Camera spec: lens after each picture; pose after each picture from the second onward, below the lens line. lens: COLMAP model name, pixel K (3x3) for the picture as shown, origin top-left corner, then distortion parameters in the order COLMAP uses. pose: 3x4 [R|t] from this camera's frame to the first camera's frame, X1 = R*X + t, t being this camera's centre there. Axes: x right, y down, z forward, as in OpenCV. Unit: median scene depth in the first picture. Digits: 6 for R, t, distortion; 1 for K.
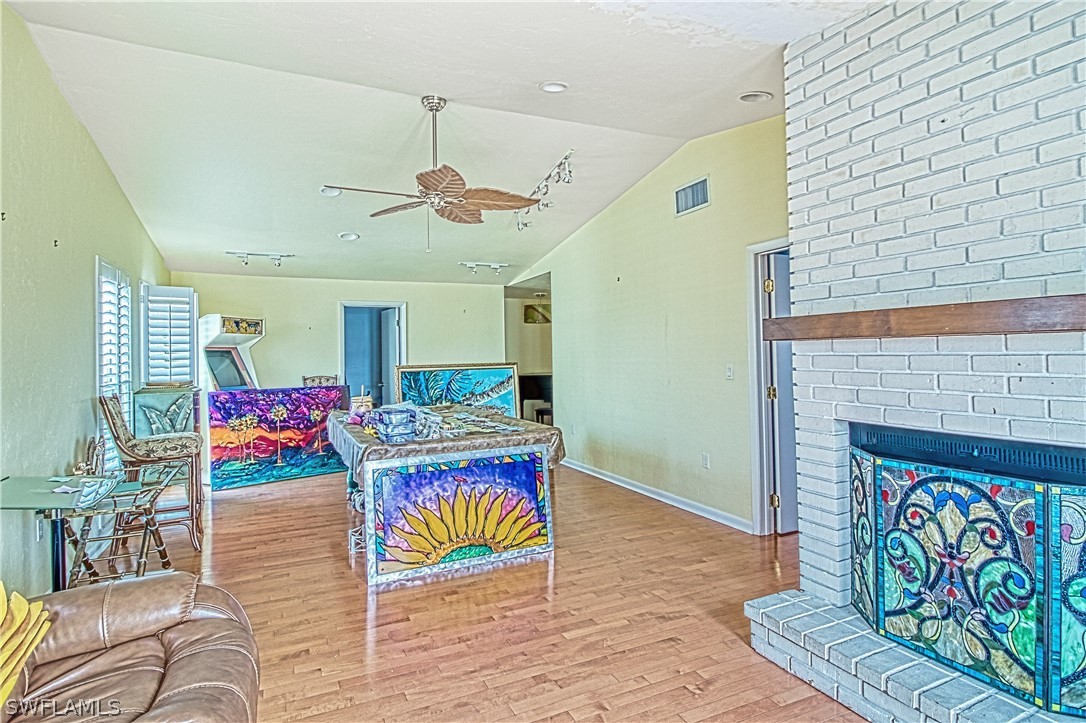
lens RADIAL K [[559.7, 0, 543.0], [0, 559.7, 357.7], [0, 0, 1]] dist [-0.003599, -0.001028]
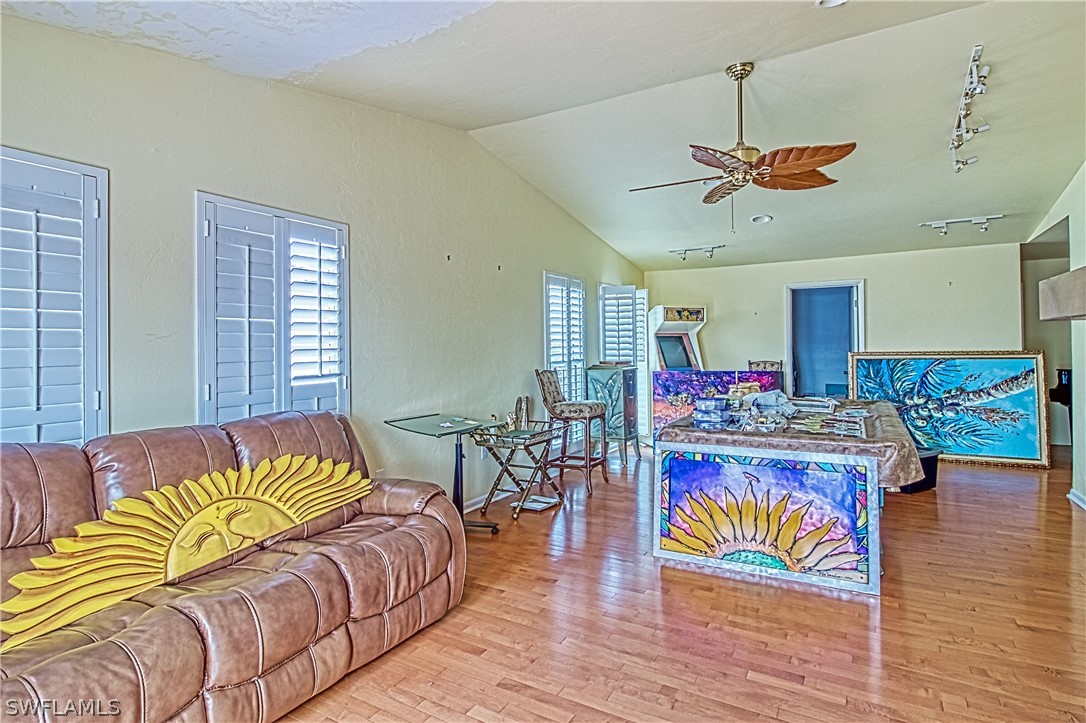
lens RADIAL K [[559.7, 0, 540.8], [0, 559.7, 354.4], [0, 0, 1]] dist [-0.003599, -0.001028]
pose [[0.562747, 0.022339, -0.826327, 0.245853], [-0.002940, 0.999683, 0.025023, -0.003458], [0.826624, -0.011652, 0.562634, 0.121685]]
